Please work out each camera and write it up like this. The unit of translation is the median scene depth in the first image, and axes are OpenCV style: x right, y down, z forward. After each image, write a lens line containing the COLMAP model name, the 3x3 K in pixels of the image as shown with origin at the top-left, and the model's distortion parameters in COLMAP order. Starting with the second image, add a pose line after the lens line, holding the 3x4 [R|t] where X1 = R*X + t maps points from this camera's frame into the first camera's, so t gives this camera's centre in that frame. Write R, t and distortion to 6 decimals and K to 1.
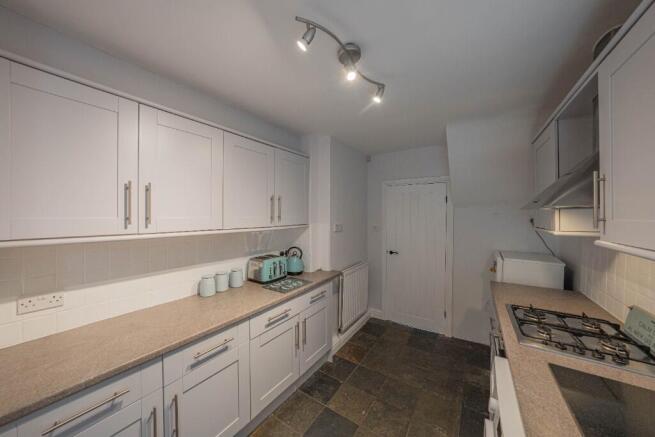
lens RADIAL K [[228.3, 0, 326.5], [0, 228.3, 216.9], [0, 0, 1]] dist [-0.009400, 0.000224]
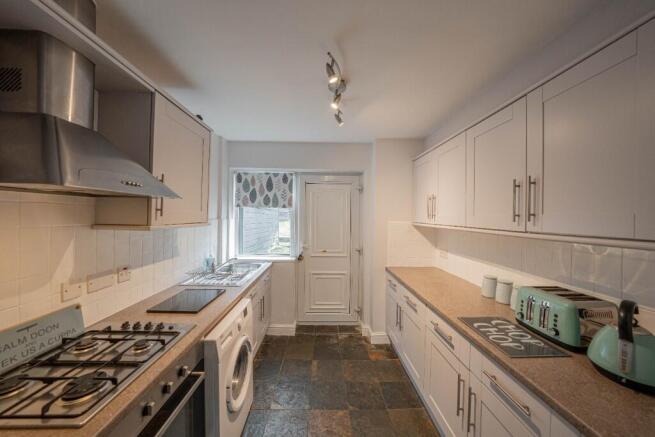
lens RADIAL K [[228.3, 0, 326.5], [0, 228.3, 216.9], [0, 0, 1]] dist [-0.009400, 0.000224]
pose [[-0.825215, -0.006856, -0.564778, 0.554149], [-0.010652, 0.999937, 0.003425, 0.008017], [0.564719, 0.008843, -0.825236, 1.286965]]
